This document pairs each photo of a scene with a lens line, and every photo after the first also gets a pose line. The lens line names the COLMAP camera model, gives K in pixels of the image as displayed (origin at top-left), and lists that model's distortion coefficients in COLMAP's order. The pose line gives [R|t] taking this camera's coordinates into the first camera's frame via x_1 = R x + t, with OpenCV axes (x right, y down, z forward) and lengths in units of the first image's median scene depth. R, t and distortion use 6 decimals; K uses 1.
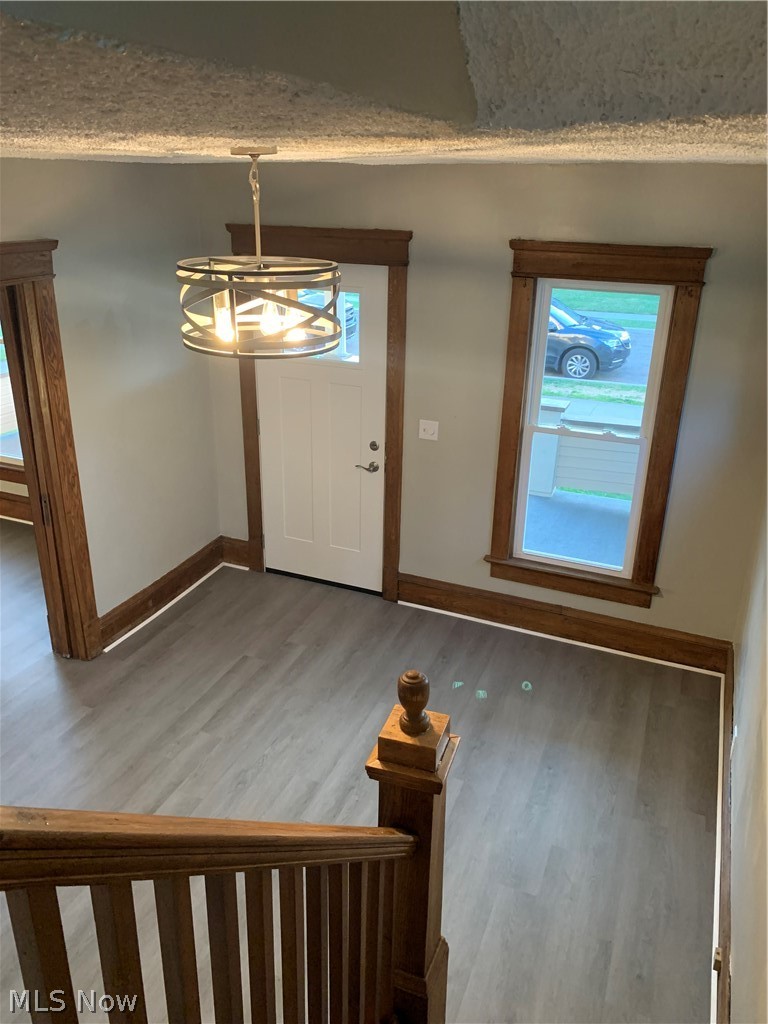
lens RADIAL K [[784.9, 0, 379.9], [0, 784.9, 491.6], [0, 0, 1]] dist [0.042975, -0.053659]
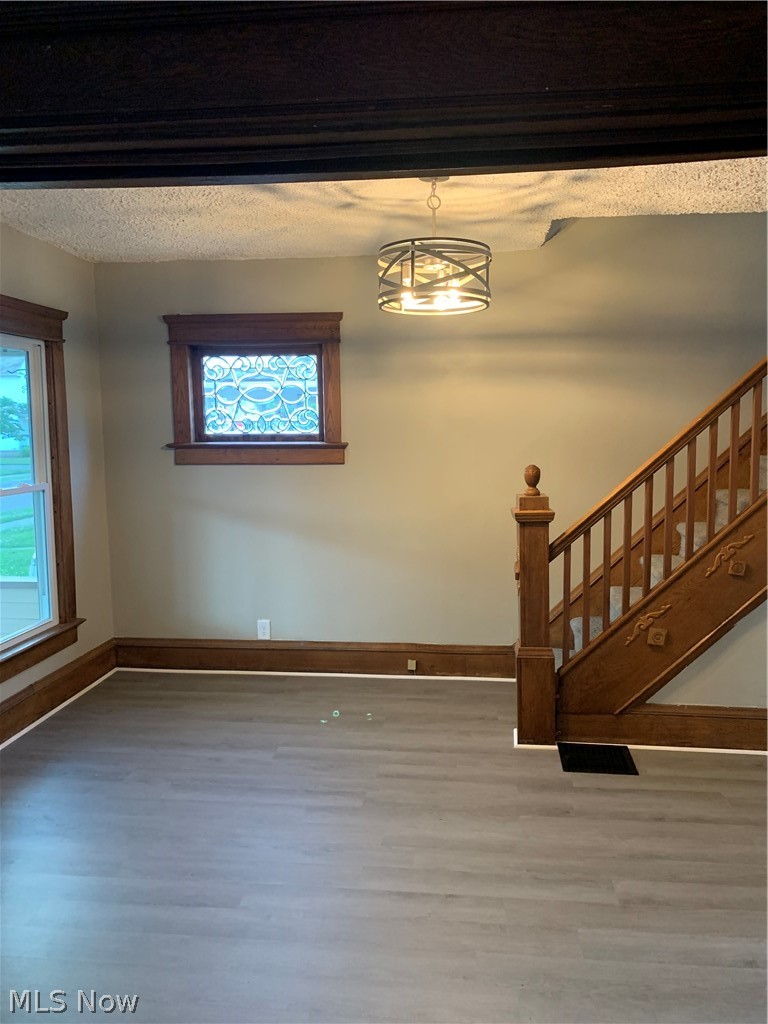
lens RADIAL K [[784.9, 0, 379.0], [0, 784.9, 506.9], [0, 0, 1]] dist [0.042975, -0.053659]
pose [[-0.275728, -0.116078, 0.954201, -0.793125], [0.342752, 0.915557, 0.210419, -0.106429], [-0.898051, 0.385073, -0.212658, 0.816099]]
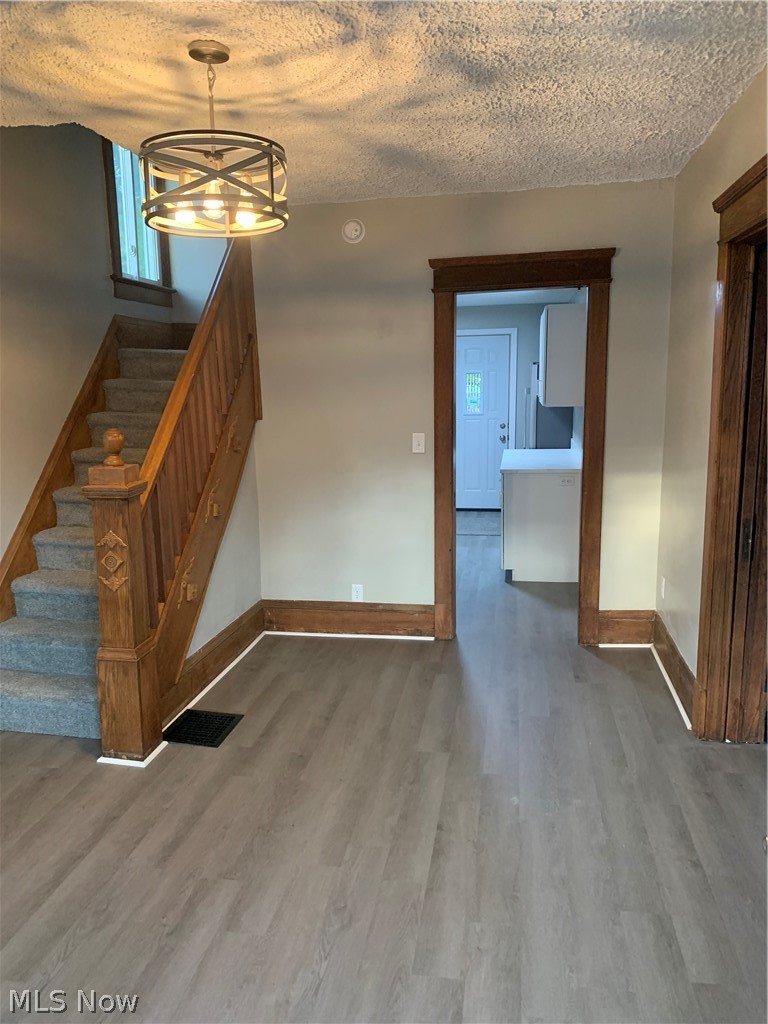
lens RADIAL K [[784.9, 0, 377.7], [0, 784.9, 509.9], [0, 0, 1]] dist [0.042975, -0.053659]
pose [[-0.977315, 0.042456, -0.207492, -0.066543], [-0.065953, 0.869981, 0.488655, -0.213639], [0.201261, 0.491255, -0.847445, 1.164774]]
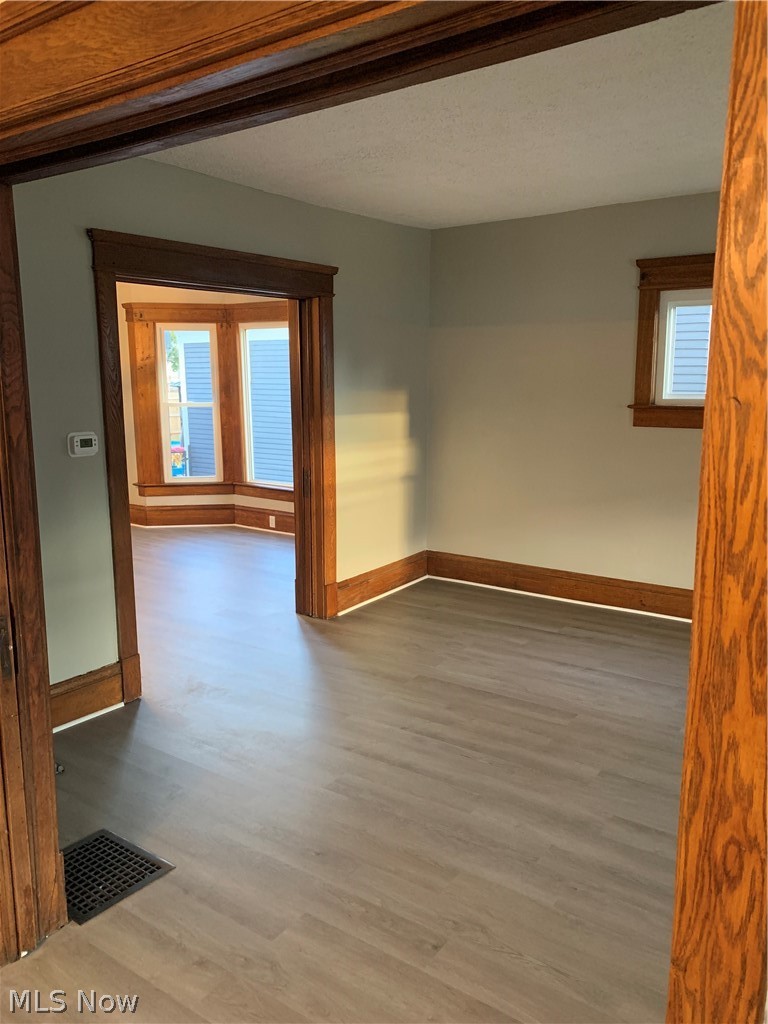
lens RADIAL K [[784.9, 0, 406.1], [0, 784.9, 511.5], [0, 0, 1]] dist [0.042975, -0.053659]
pose [[-0.212059, 0.161618, -0.963800, -0.165937], [-0.346164, 0.909862, 0.228737, -0.114261], [0.913894, 0.382139, -0.136998, 0.870841]]
